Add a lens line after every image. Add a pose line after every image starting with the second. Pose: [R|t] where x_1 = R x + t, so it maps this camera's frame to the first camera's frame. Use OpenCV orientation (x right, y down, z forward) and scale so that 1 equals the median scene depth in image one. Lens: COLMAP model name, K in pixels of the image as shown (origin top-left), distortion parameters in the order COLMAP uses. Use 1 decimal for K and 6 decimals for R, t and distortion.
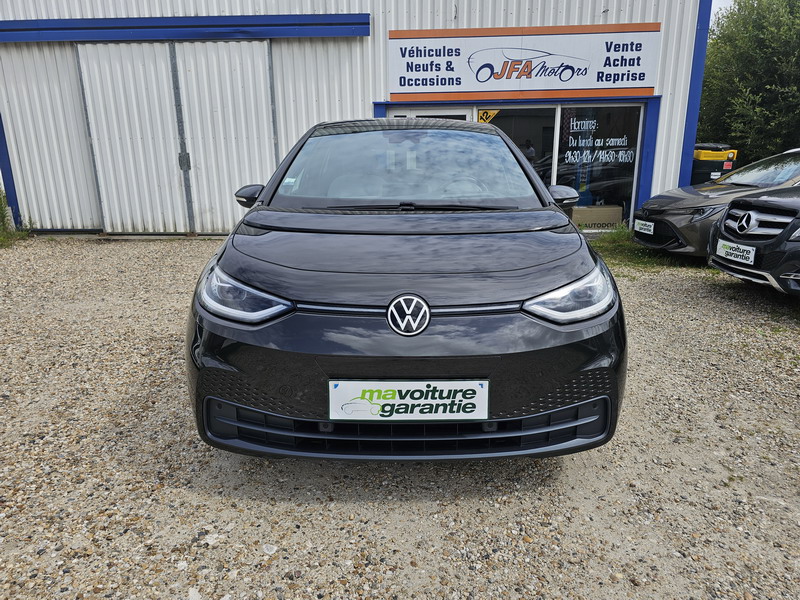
lens RADIAL K [[539.2, 0, 410.1], [0, 539.2, 298.8], [0, 0, 1]] dist [0.034245, -0.023497]
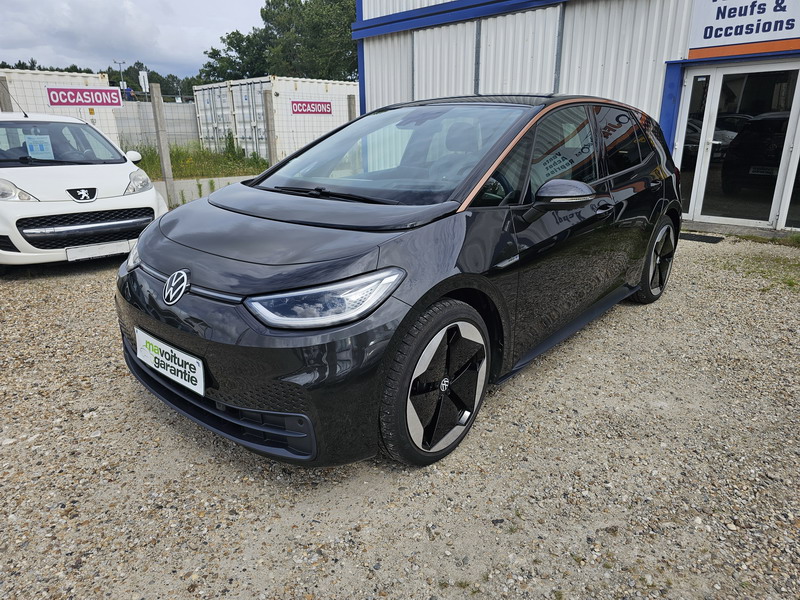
lens RADIAL K [[539.2, 0, 410.1], [0, 539.2, 298.8], [0, 0, 1]] dist [0.034245, -0.023497]
pose [[0.750591, 0.201381, -0.629332, 0.246480], [-0.162959, 0.979424, 0.119050, -0.036810], [0.640358, 0.013198, 0.767964, 0.096202]]
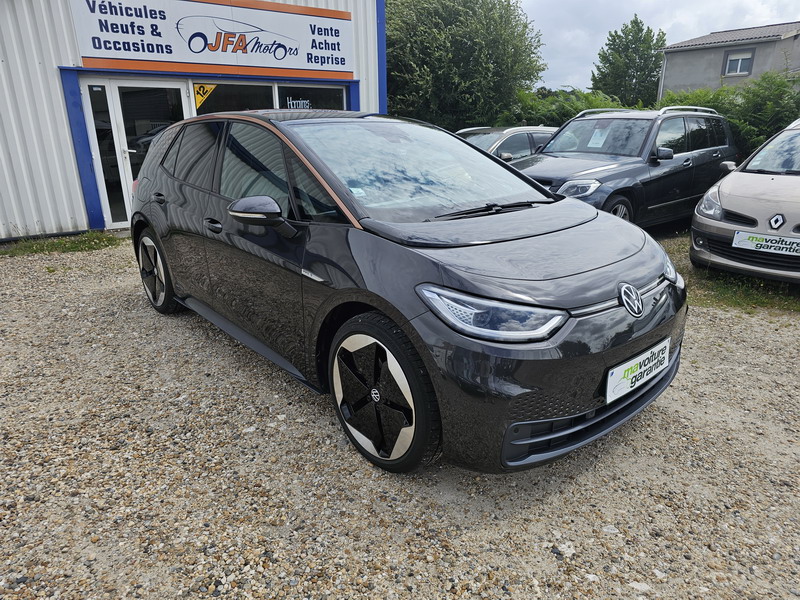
lens RADIAL K [[539.2, 0, 410.1], [0, 539.2, 298.8], [0, 0, 1]] dist [0.034245, -0.023497]
pose [[0.750687, -0.202155, 0.628969, -0.253785], [0.167881, 0.979154, 0.114337, -0.043194], [-0.638972, 0.019760, 0.768976, 0.085432]]
